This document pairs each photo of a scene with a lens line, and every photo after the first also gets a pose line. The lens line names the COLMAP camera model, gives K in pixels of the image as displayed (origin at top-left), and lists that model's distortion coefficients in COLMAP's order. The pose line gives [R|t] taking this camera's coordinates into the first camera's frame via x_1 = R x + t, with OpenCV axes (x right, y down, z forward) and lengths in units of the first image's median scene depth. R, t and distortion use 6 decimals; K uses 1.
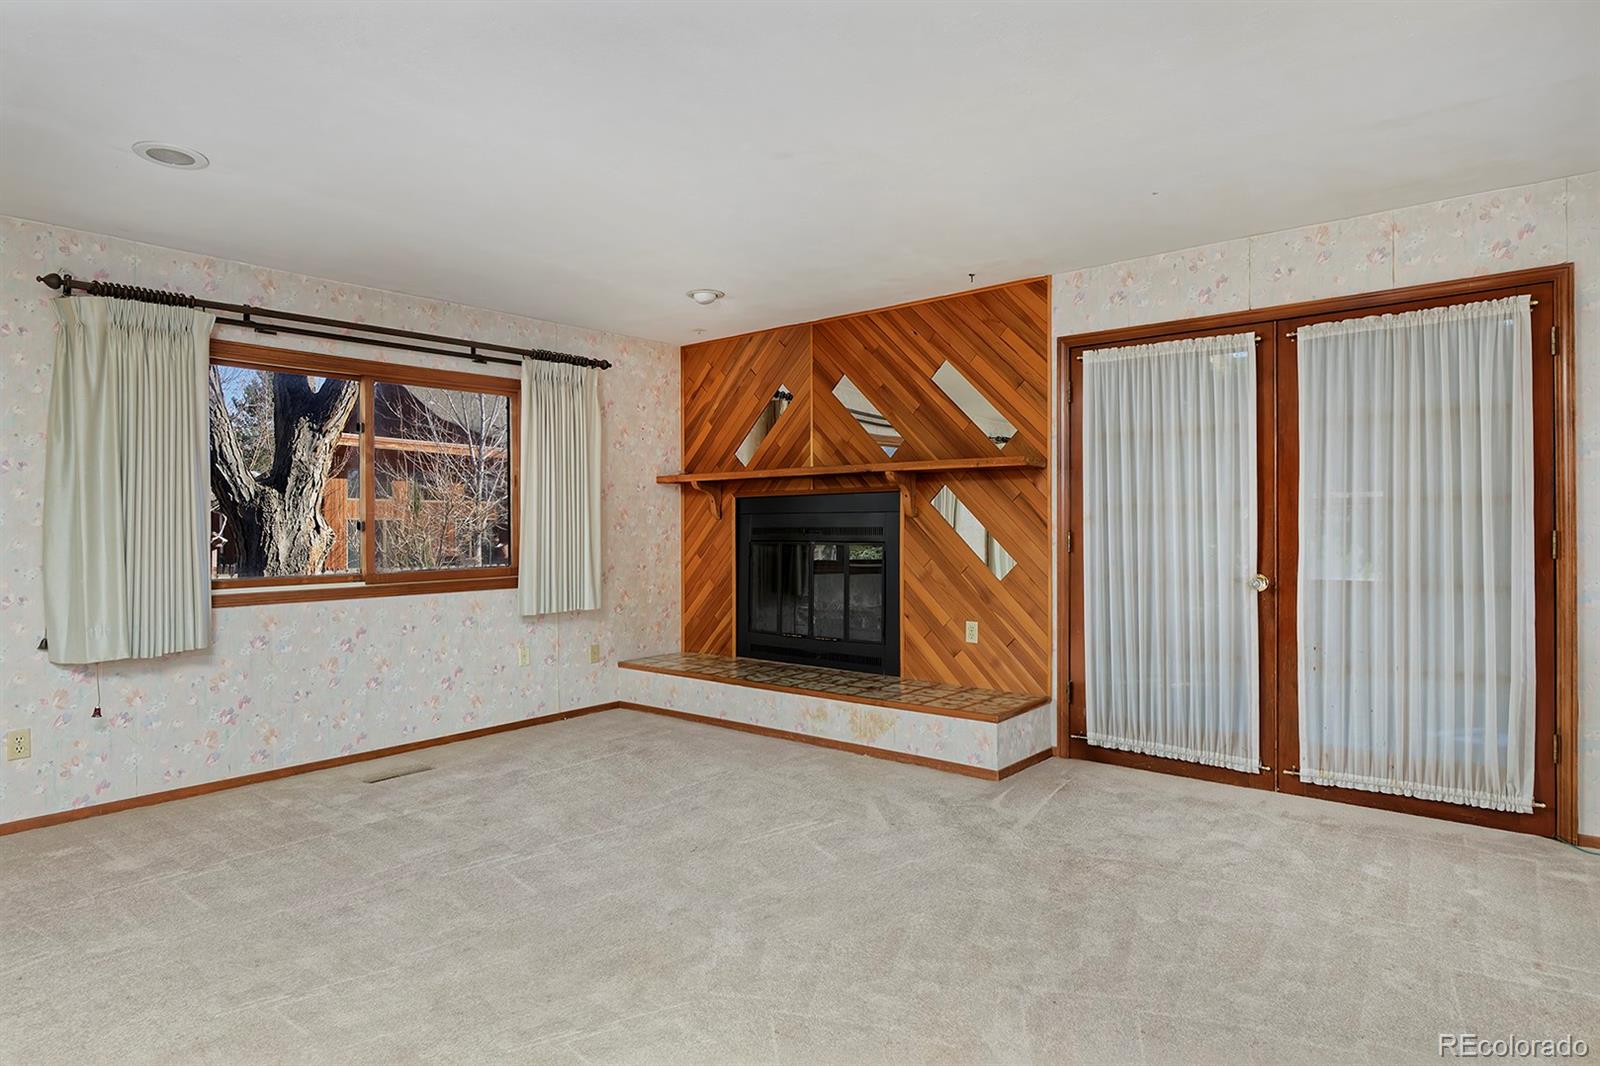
lens RADIAL K [[883.1, 0, 800.8], [0, 883.1, 521.4], [0, 0, 1]] dist [-0.011801, 0.002138]
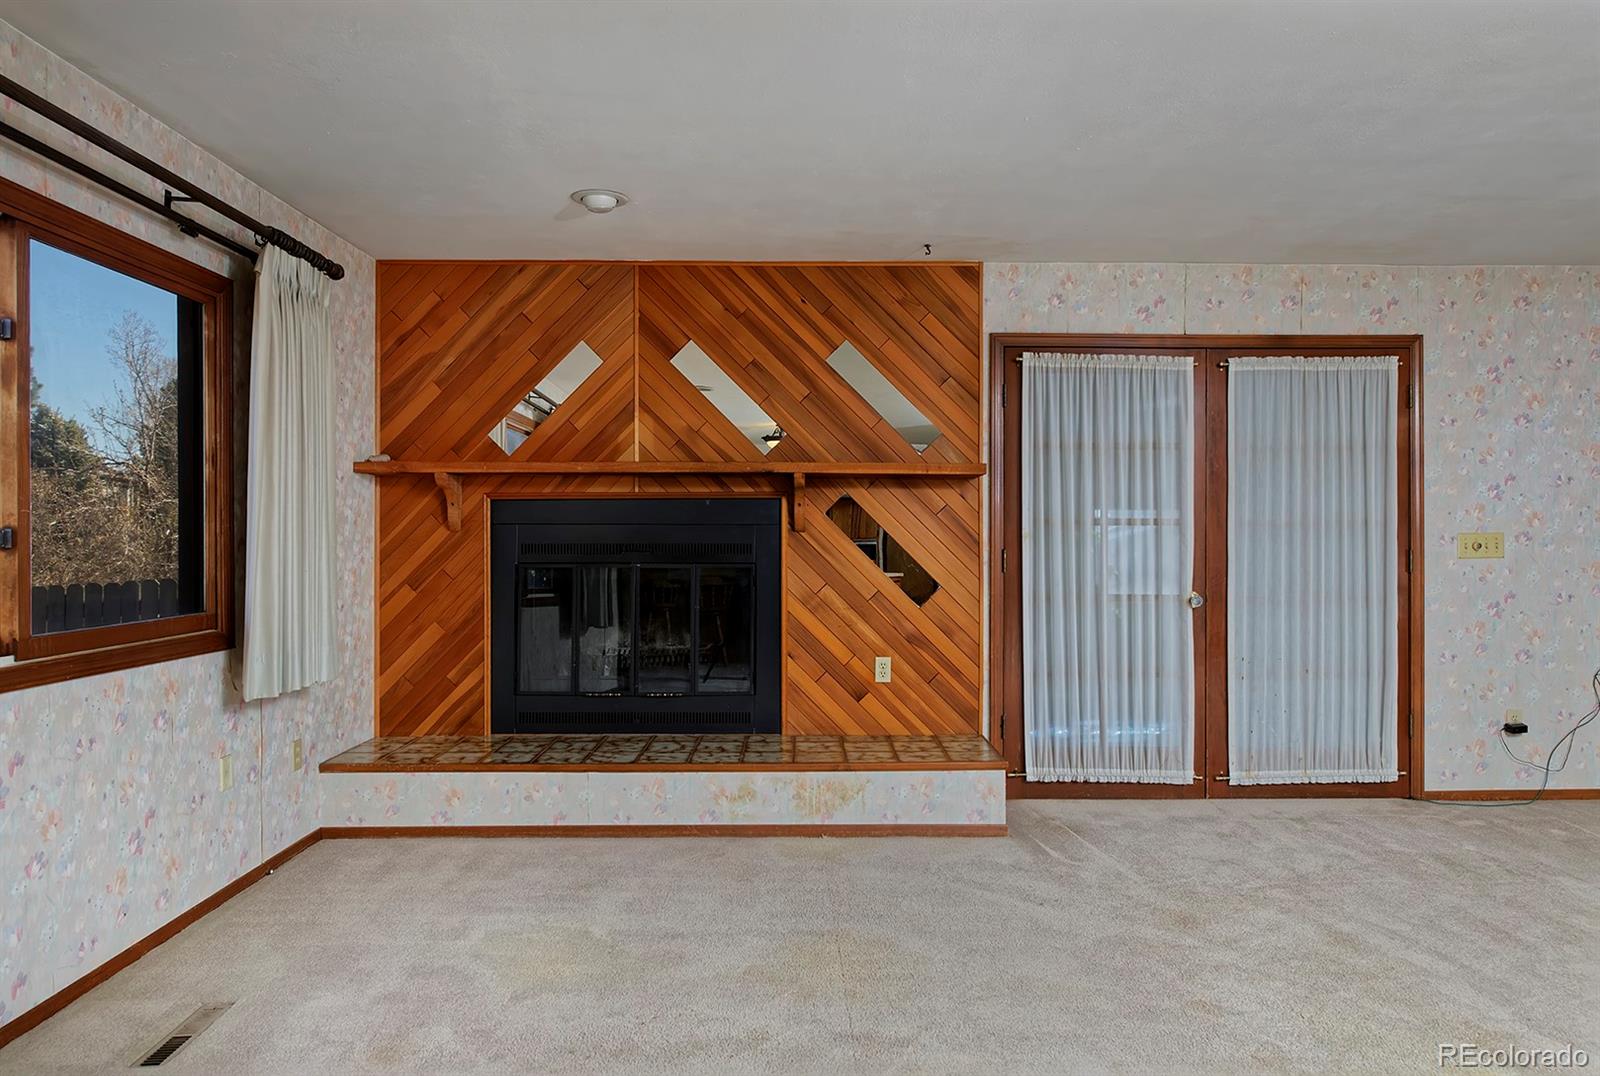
lens RADIAL K [[1056.0, 0, 802.5], [0, 1056.0, 545.9], [0, 0, 1]] dist [-0.007258, 0.001126]
pose [[0.765778, 0.002656, 0.643099, -0.528517], [-0.008616, 0.999944, 0.006130, 0.002205], [-0.643047, -0.010235, 0.765758, 0.290703]]
